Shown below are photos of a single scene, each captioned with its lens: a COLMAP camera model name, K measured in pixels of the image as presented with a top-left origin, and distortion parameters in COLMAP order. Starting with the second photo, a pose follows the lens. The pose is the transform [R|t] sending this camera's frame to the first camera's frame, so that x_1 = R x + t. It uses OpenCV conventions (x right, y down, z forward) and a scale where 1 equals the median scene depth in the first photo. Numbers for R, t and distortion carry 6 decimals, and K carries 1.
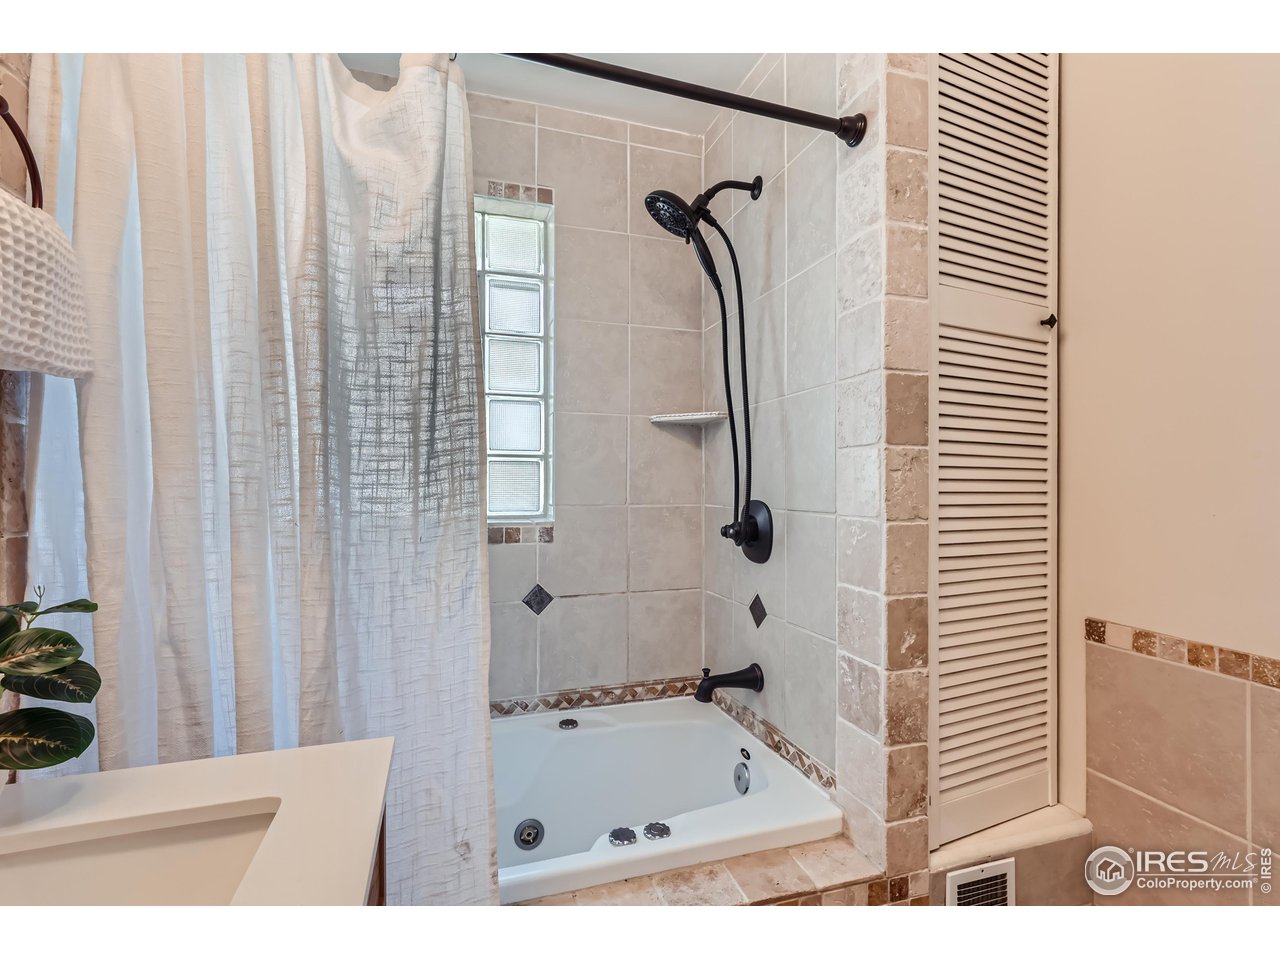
lens RADIAL K [[598.4, 0, 644.1], [0, 598.4, 486.7], [0, 0, 1]] dist [-0.003310, 0.005868]
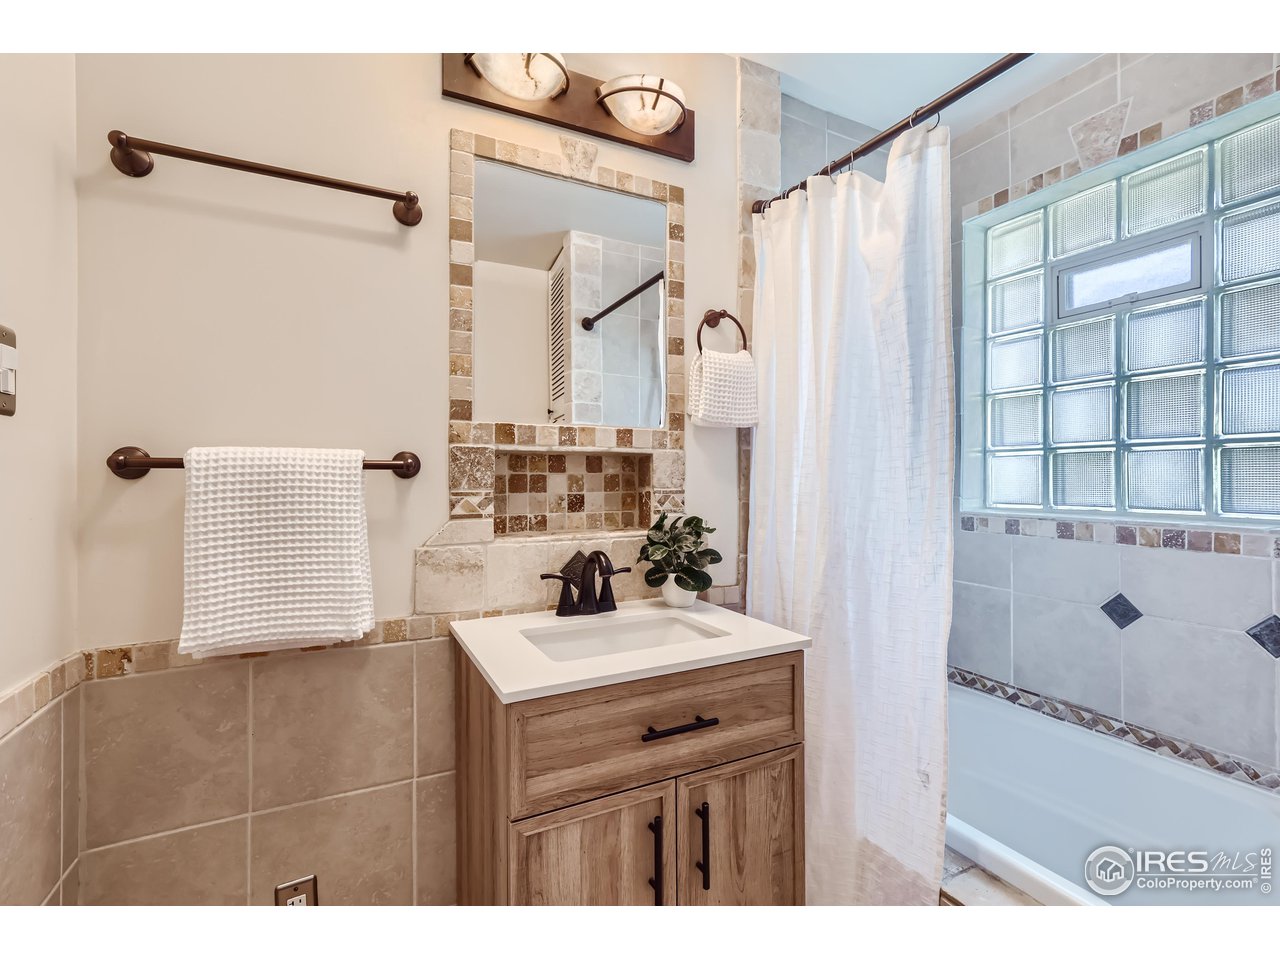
lens RADIAL K [[586.7, 0, 641.1], [0, 586.7, 475.0], [0, 0, 1]] dist [-0.002123, 0.004989]
pose [[0.156460, -0.002935, -0.987680, 0.655222], [-0.004514, 0.999983, -0.003687, -0.002852], [0.987674, 0.005035, 0.156444, 0.198782]]
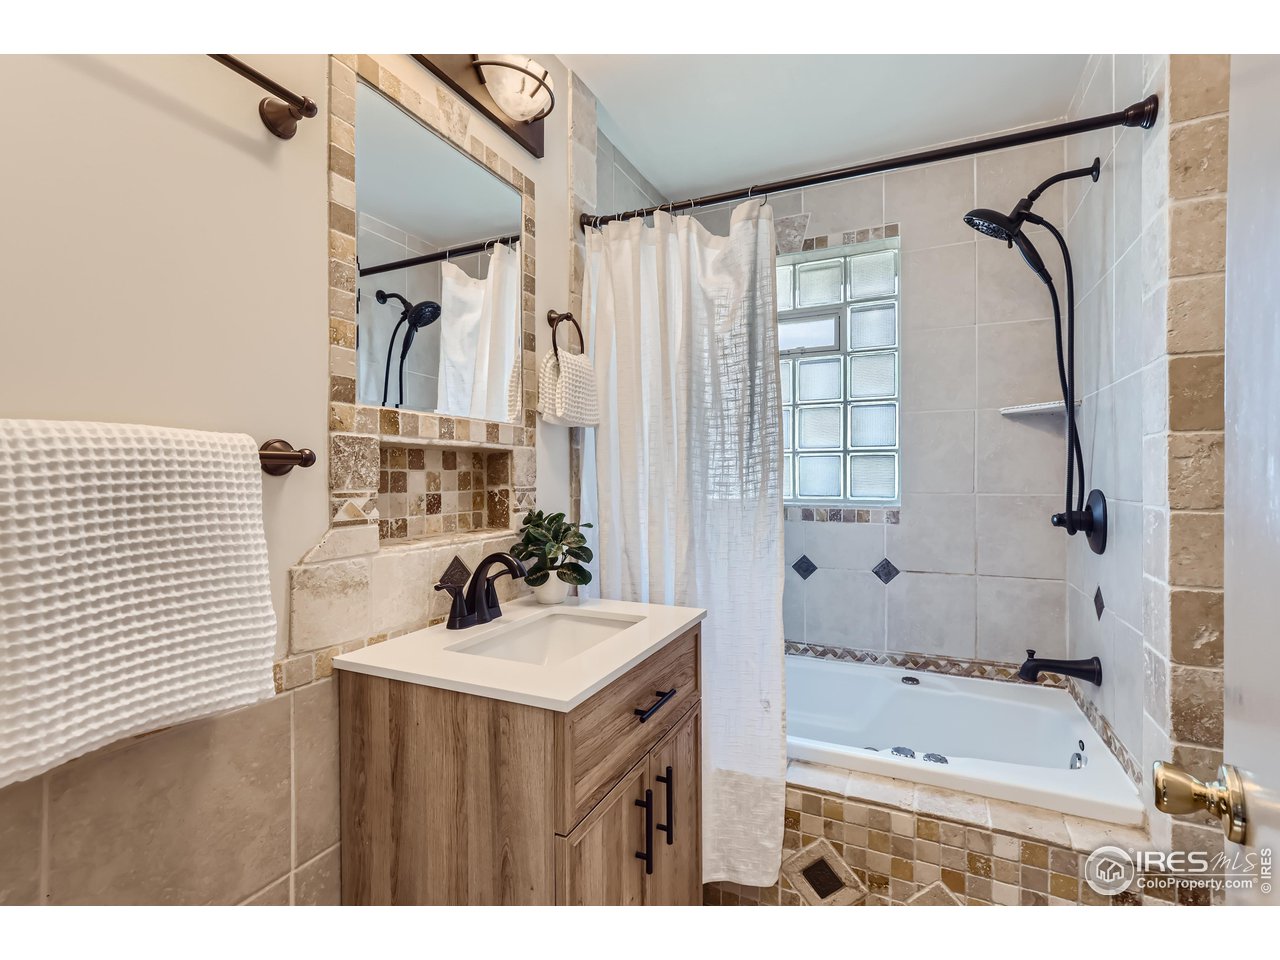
lens RADIAL K [[590.4, 0, 640.0], [0, 590.4, 480.0], [0, 0, 1]] dist [-0.000674, 0.006139]
pose [[0.724621, 0.000817, -0.689147, 0.443820], [0.000891, 0.999997, 0.002122, 0.006062], [0.689147, -0.002152, 0.724619, -0.301983]]
